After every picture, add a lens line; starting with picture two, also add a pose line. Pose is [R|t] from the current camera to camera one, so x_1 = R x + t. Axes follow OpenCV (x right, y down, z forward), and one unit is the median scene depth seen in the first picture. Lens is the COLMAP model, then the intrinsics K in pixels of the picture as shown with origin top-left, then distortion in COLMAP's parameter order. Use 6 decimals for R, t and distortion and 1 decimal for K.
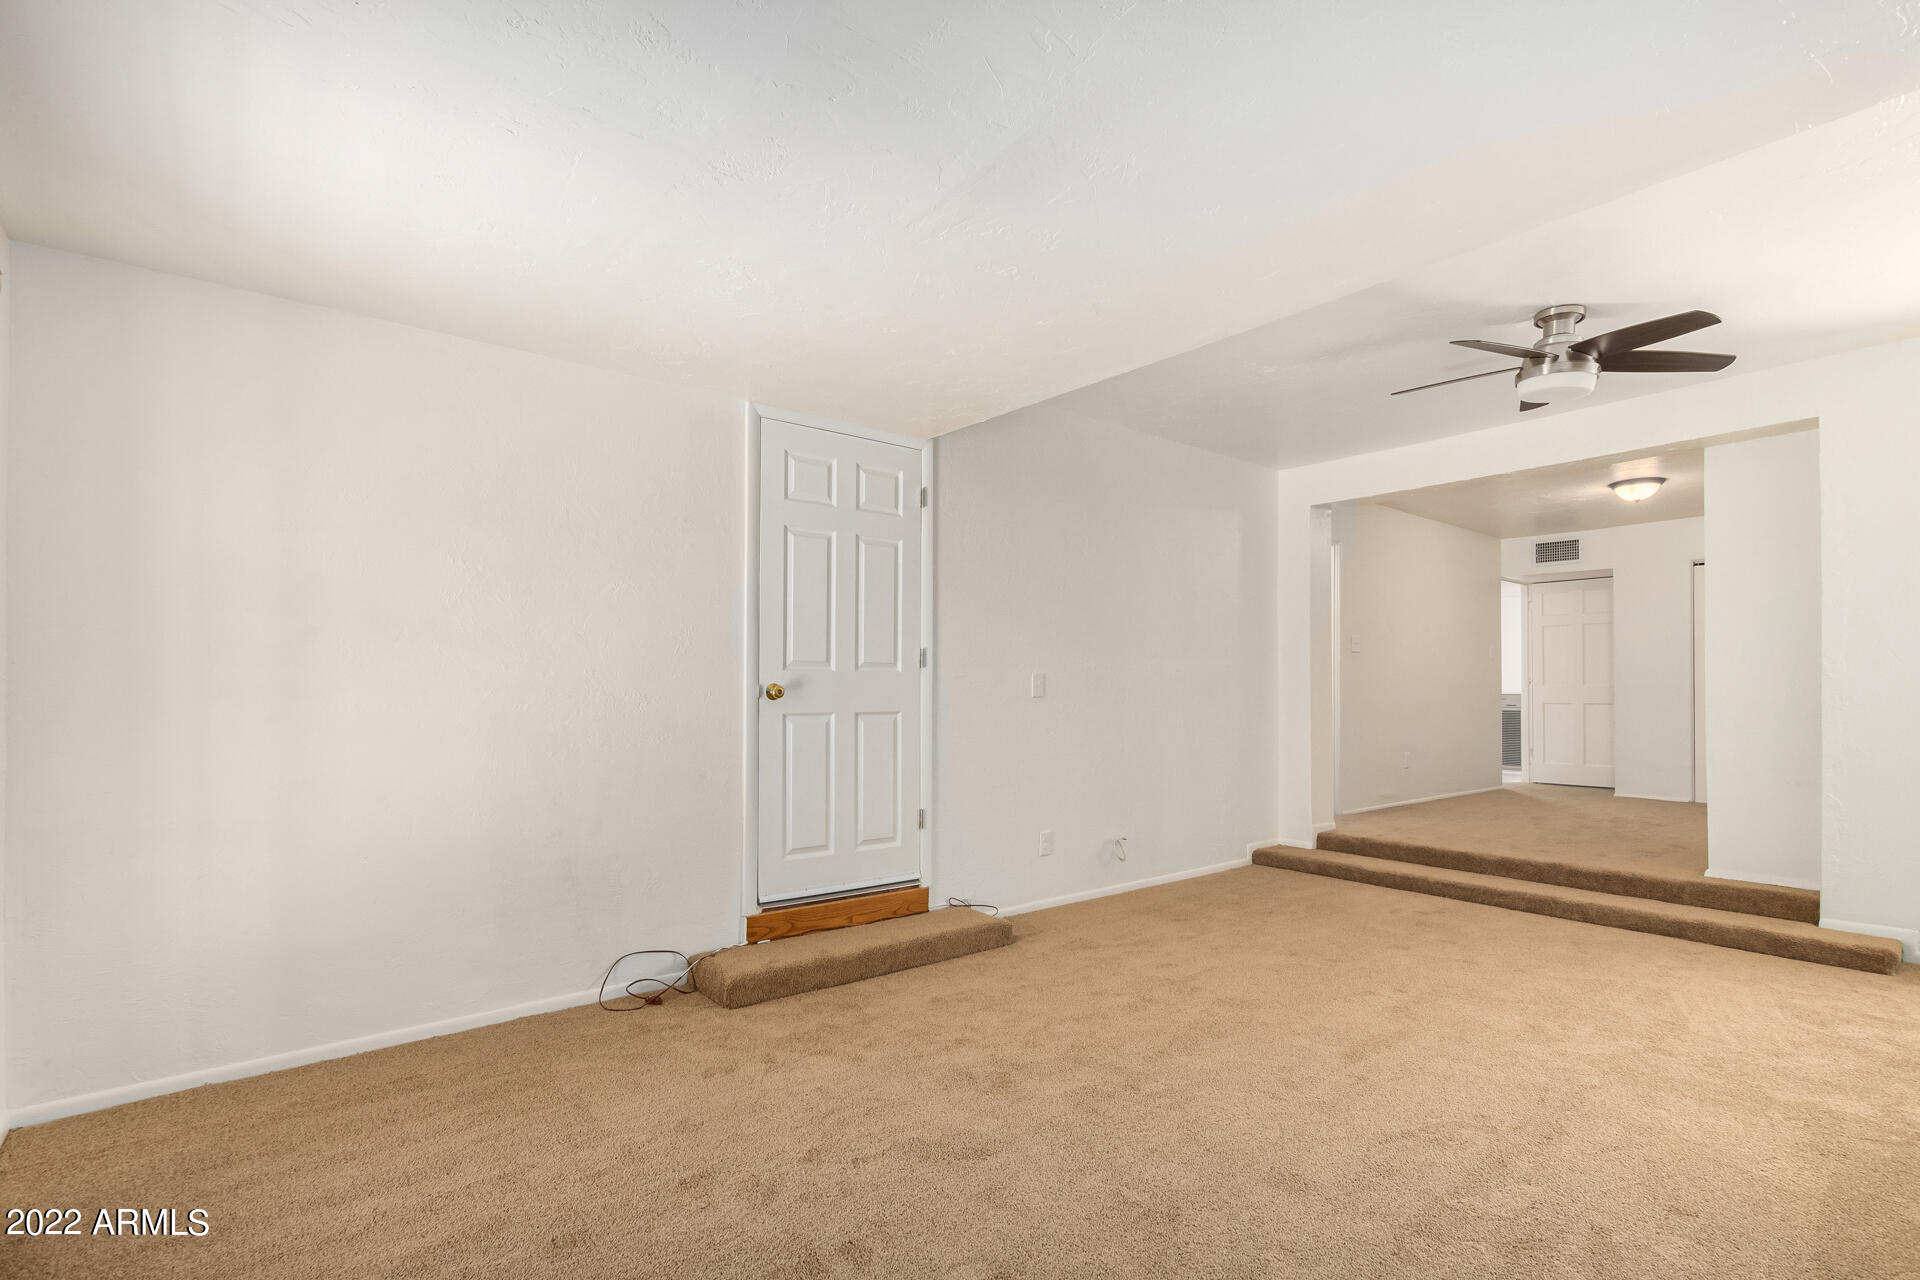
lens RADIAL K [[910.8, 0, 956.9], [0, 910.8, 685.7], [0, 0, 1]] dist [-0.003474, -0.000360]
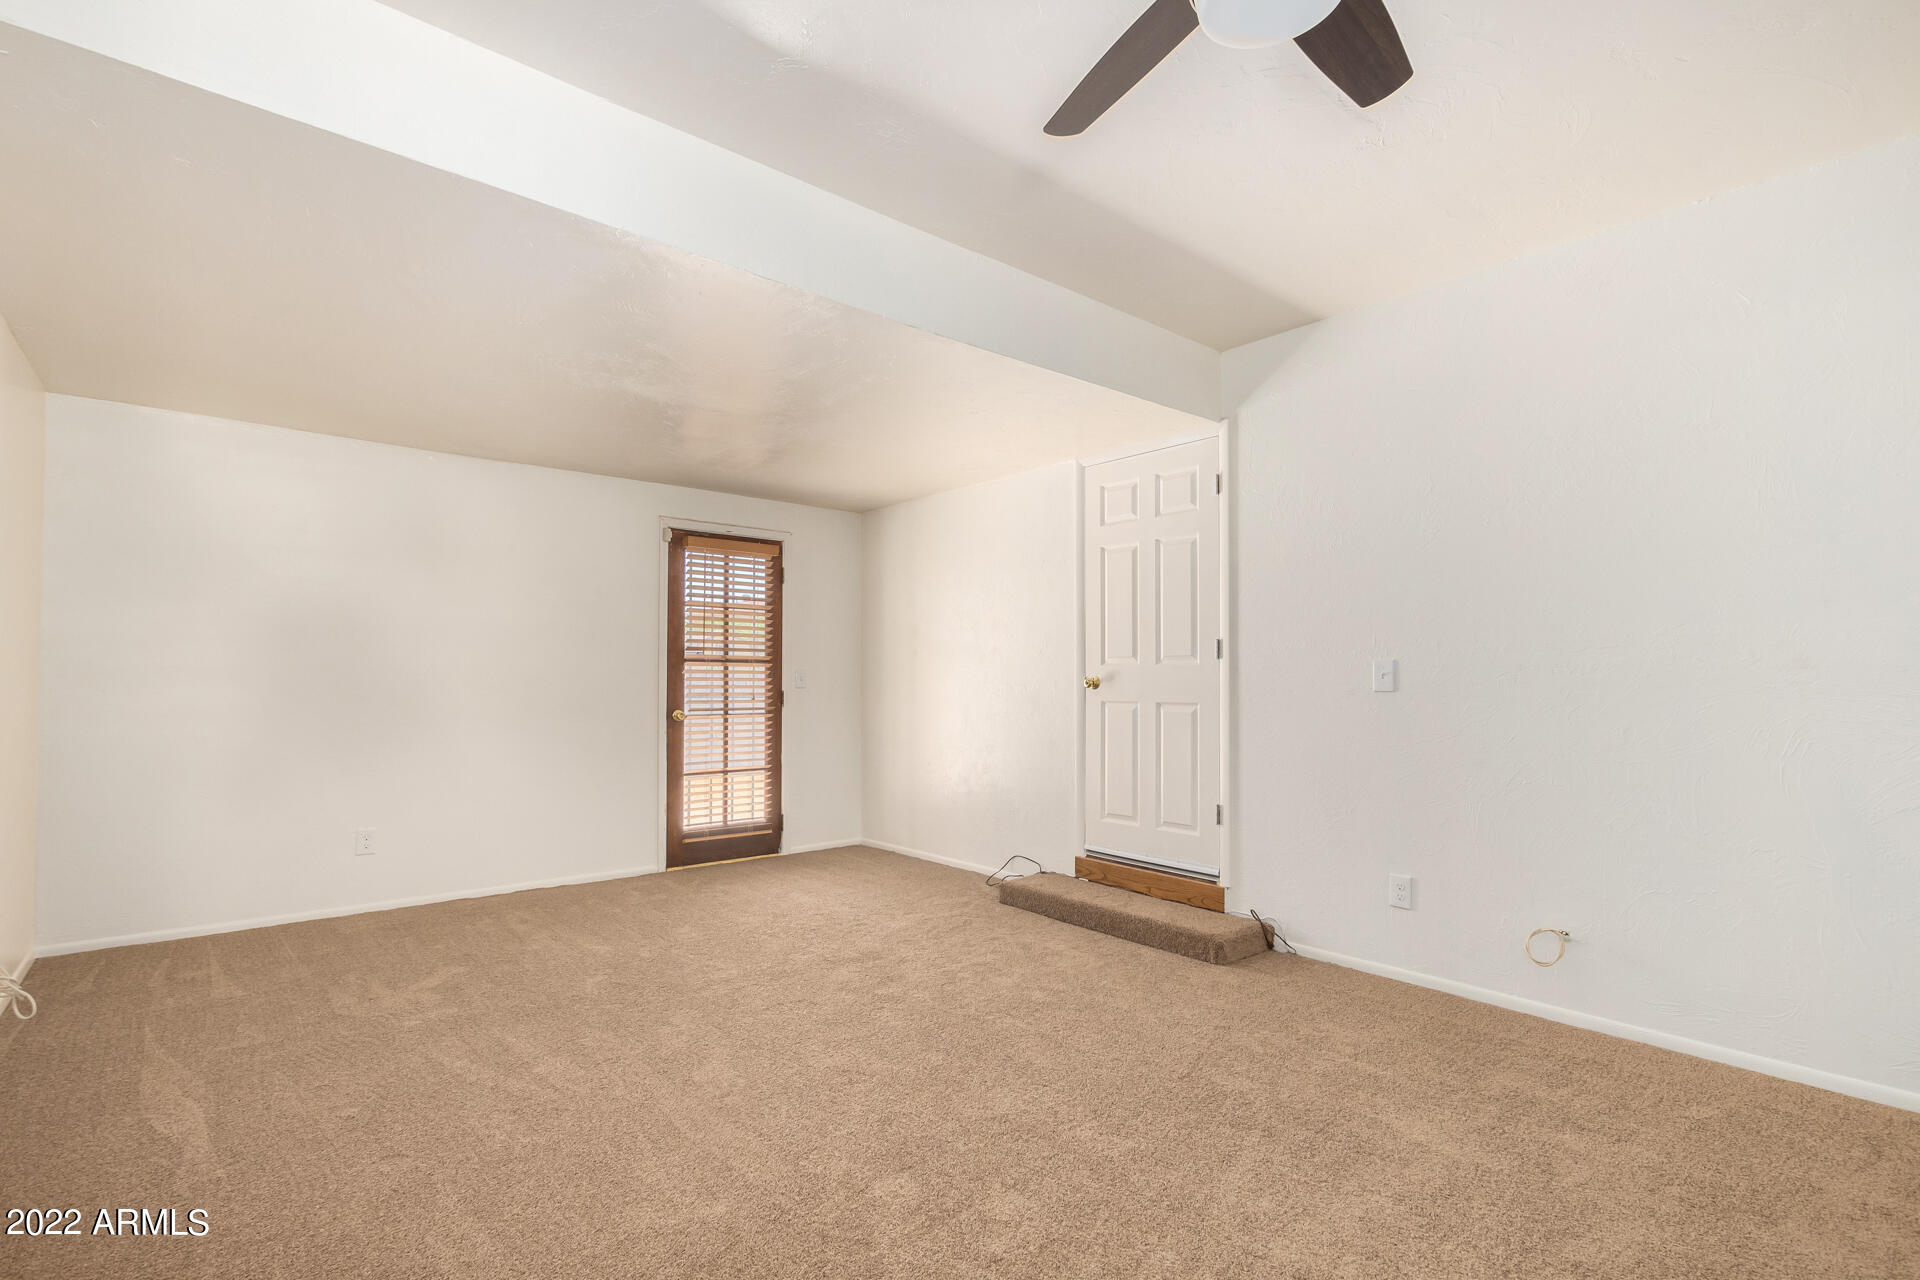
lens RADIAL K [[869.8, 0, 969.0], [0, 869.8, 675.6], [0, 0, 1]] dist [0.000534, 0.000170]
pose [[0.044875, -0.005640, -0.998977, 0.917668], [0.003887, 0.999977, -0.005471, 0.002069], [0.998985, -0.003638, 0.044896, 0.725465]]
